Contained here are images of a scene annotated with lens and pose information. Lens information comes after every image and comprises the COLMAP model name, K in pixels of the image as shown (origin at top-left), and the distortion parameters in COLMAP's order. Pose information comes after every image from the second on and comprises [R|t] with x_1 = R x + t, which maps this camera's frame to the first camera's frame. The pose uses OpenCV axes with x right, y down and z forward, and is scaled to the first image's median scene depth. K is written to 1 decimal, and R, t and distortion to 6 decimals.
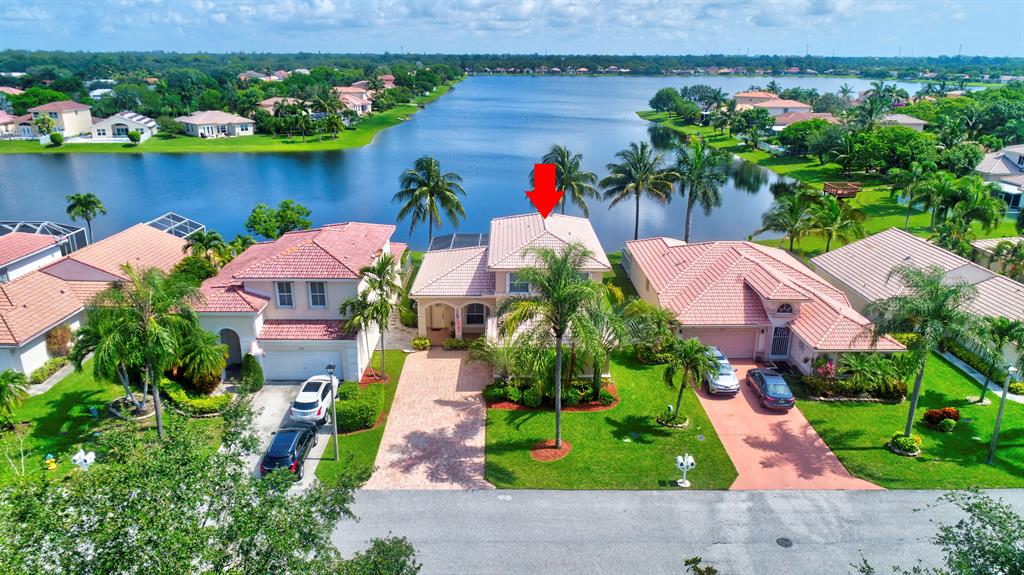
lens RADIAL K [[690.4, 0, 512.0], [0, 690.4, 287.5], [0, 0, 1]] dist [0.000853, 0.002168]
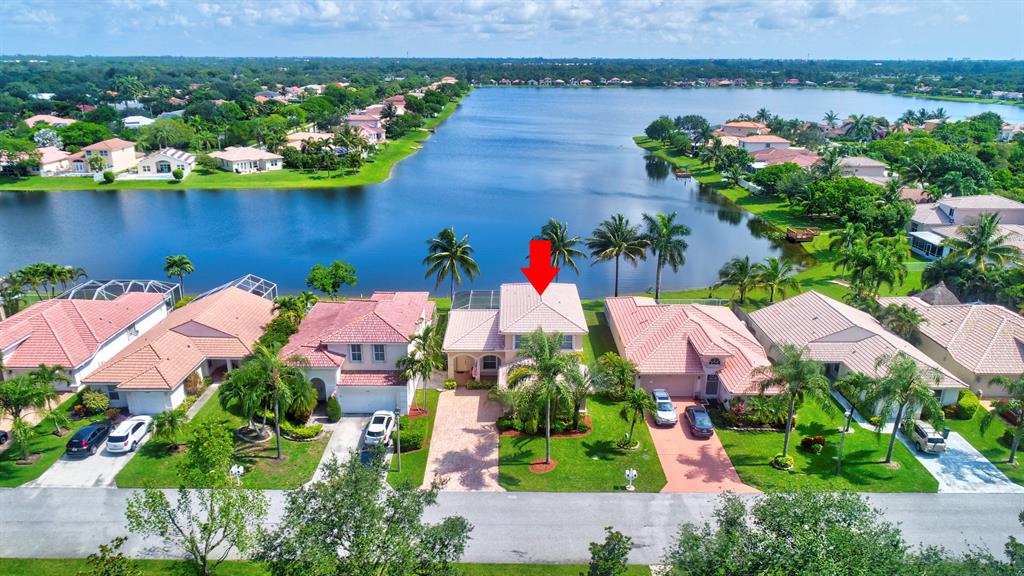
lens RADIAL K [[691.5, 0, 512.0], [0, 691.5, 288.0], [0, 0, 1]] dist [0.003623, -0.004308]
pose [[0.999978, 0.001918, -0.006281, -0.001253], [-0.001936, 0.999994, -0.002850, -0.108273], [0.006276, 0.002862, 0.999976, -0.375012]]
